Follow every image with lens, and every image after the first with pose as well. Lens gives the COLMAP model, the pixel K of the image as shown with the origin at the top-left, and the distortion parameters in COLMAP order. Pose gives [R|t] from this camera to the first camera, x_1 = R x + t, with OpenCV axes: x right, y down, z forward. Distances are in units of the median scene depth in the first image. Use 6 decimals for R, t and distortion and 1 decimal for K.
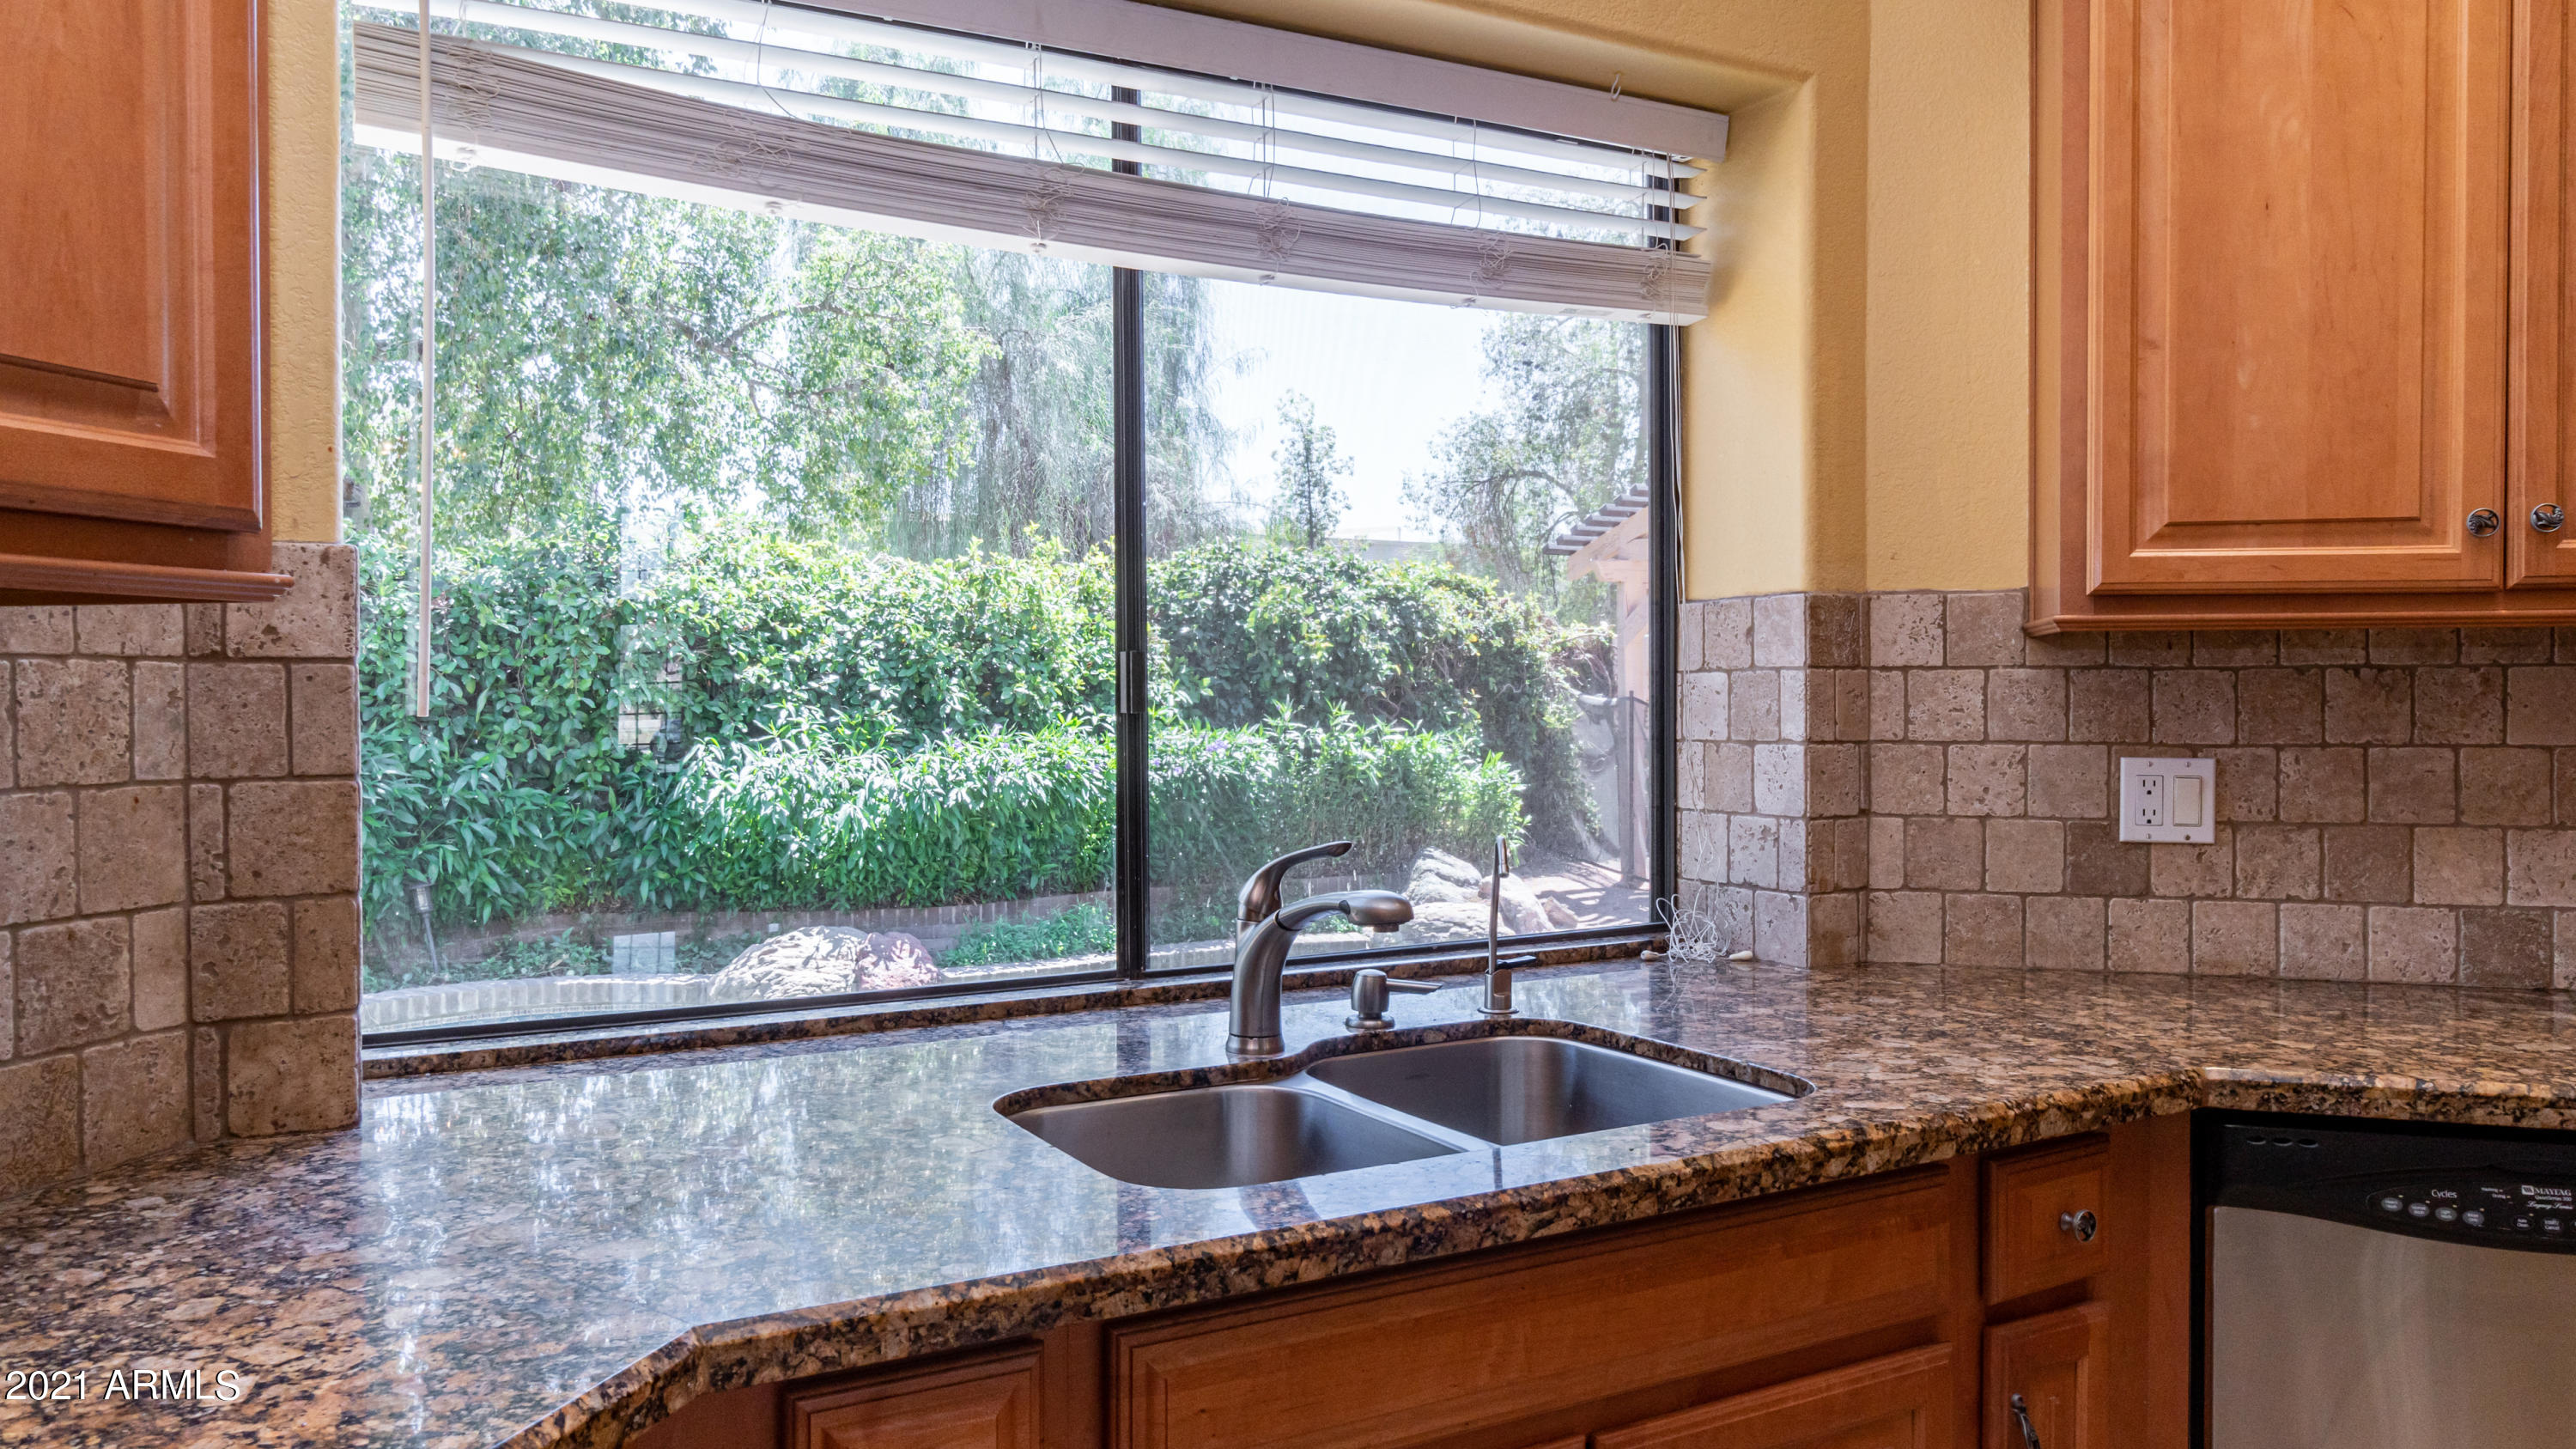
lens RADIAL K [[1765.9, 0, 1157.7], [0, 1765.9, 723.0], [0, 0, 1]] dist [0.000737, 0.001262]
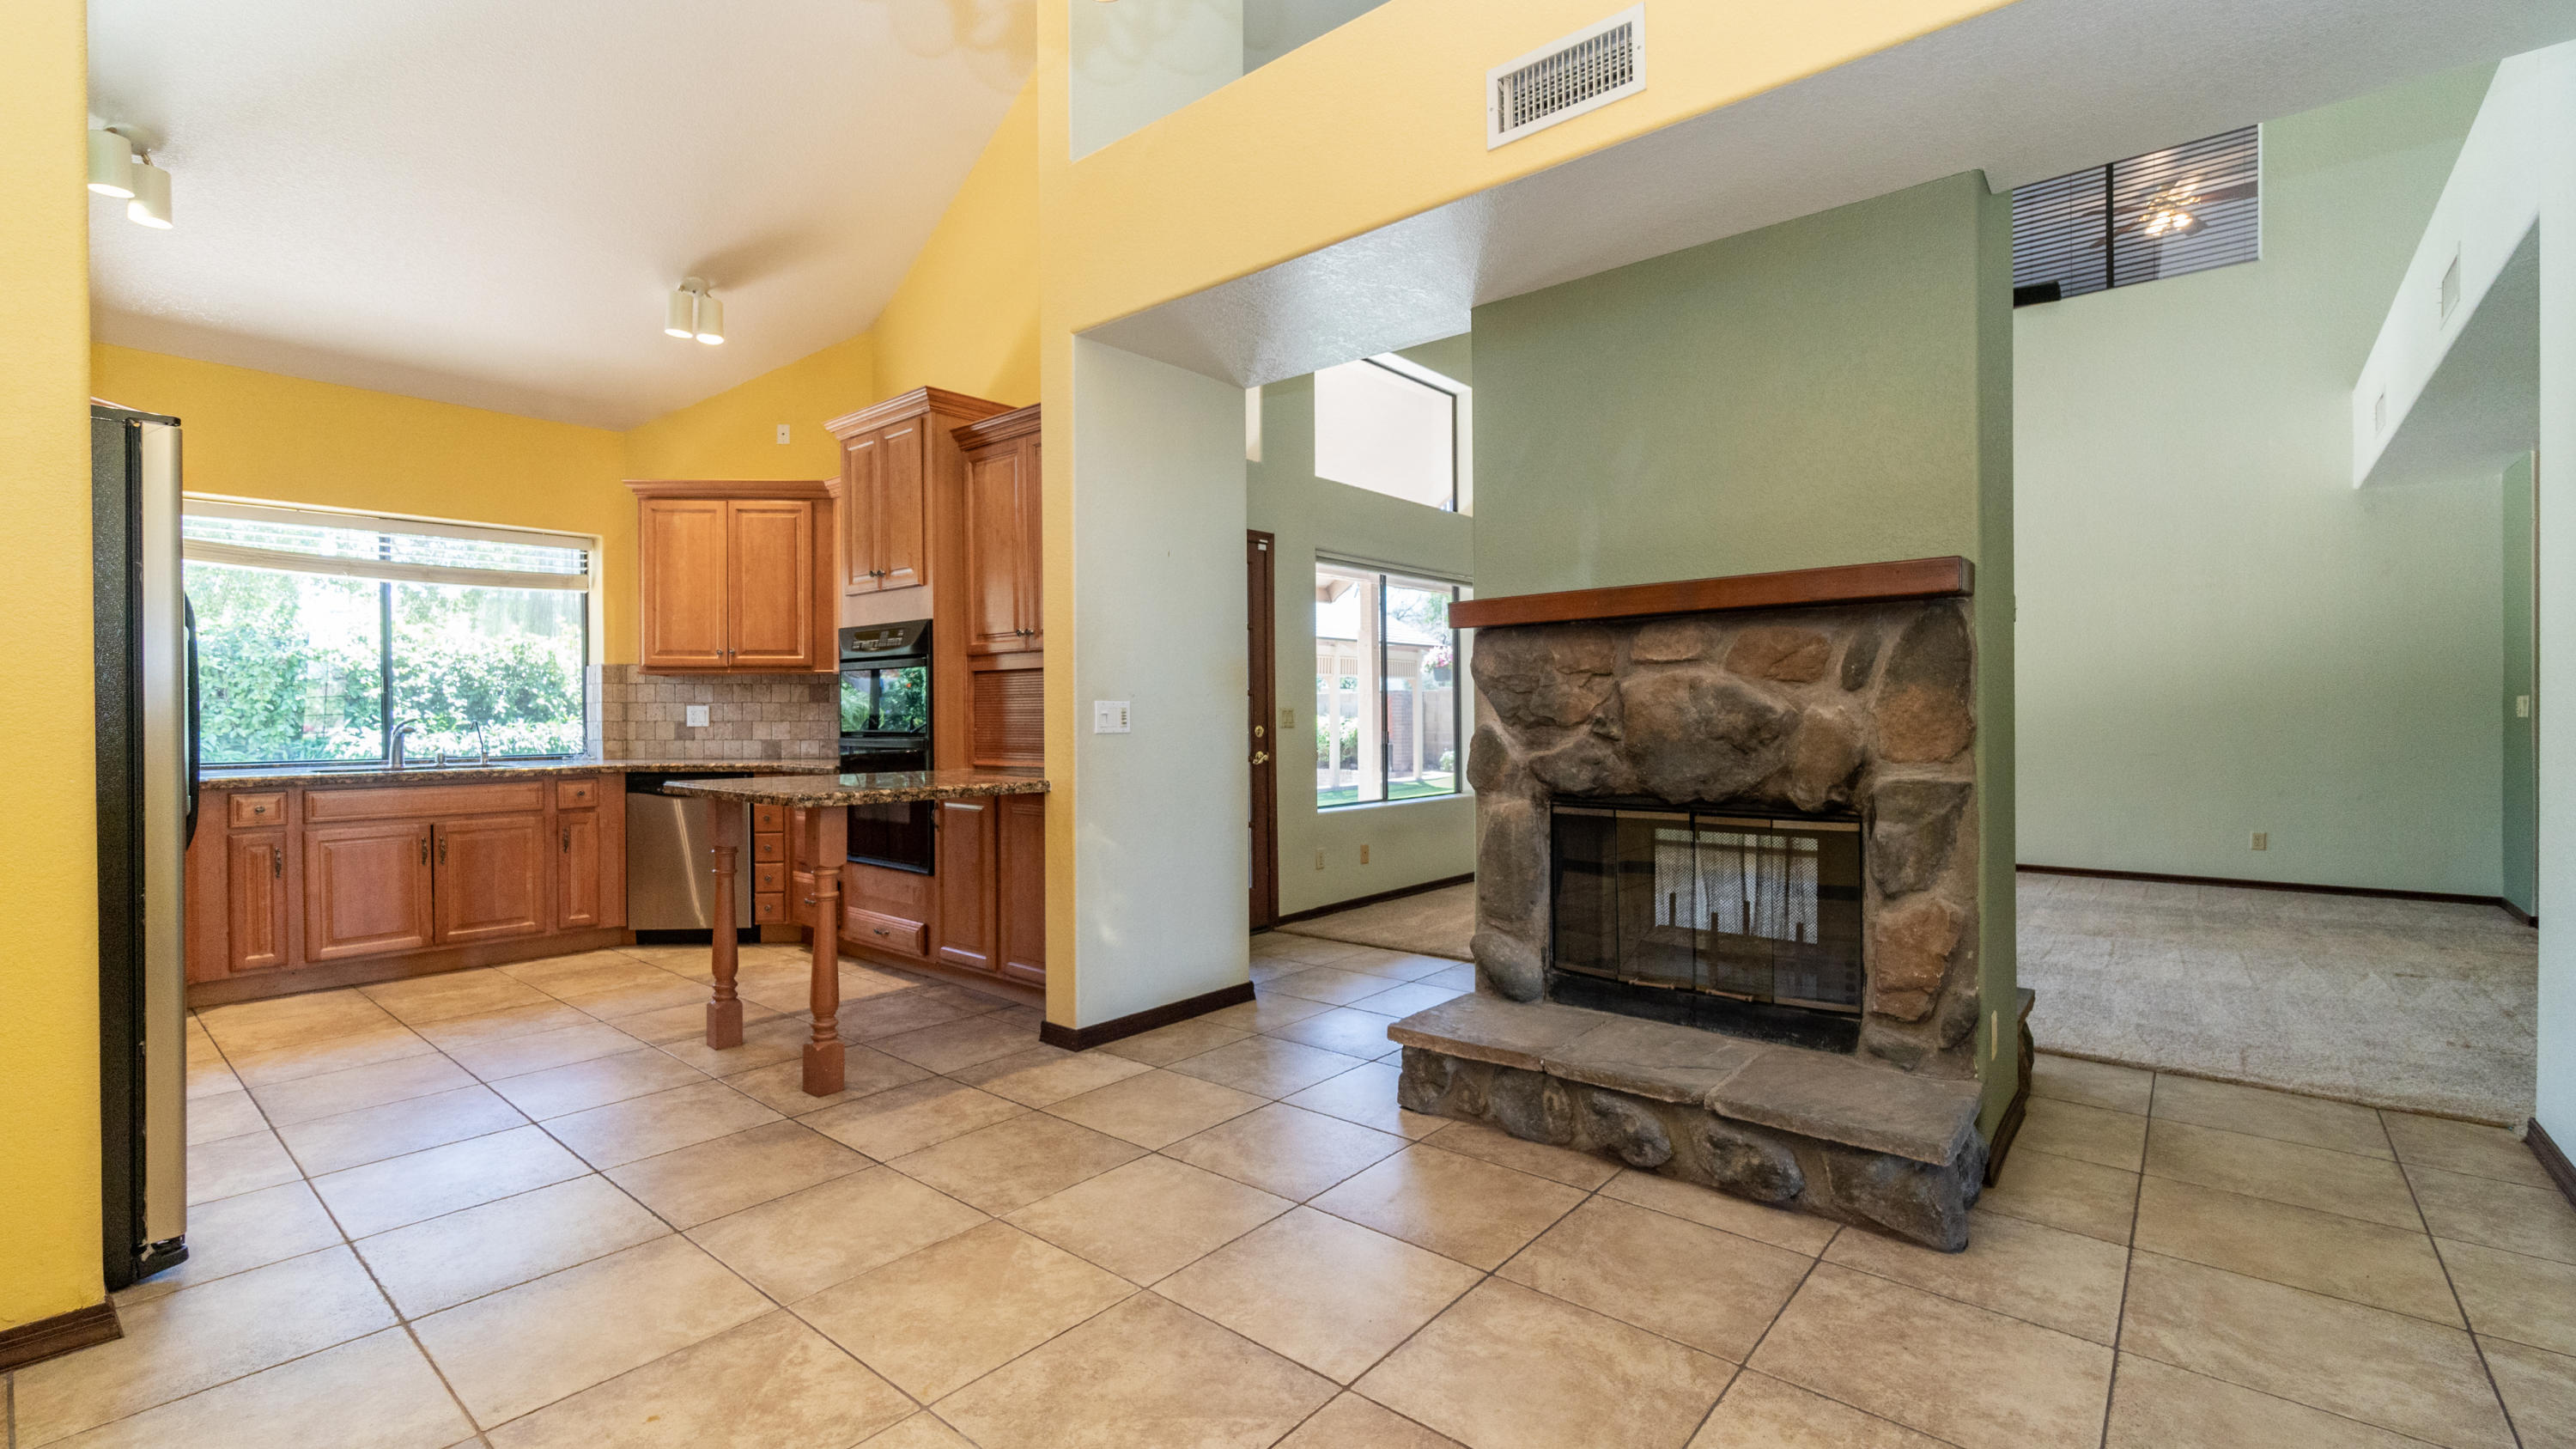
lens RADIAL K [[1152.9, 0, 1267.4], [0, 1152.9, 719.2], [0, 0, 1]] dist [-0.003810, -0.000506]
pose [[0.932289, -0.002924, 0.361701, 0.246447], [0.008427, 0.999872, -0.013637, 0.028920], [-0.361615, 0.015761, 0.932194, -0.581434]]
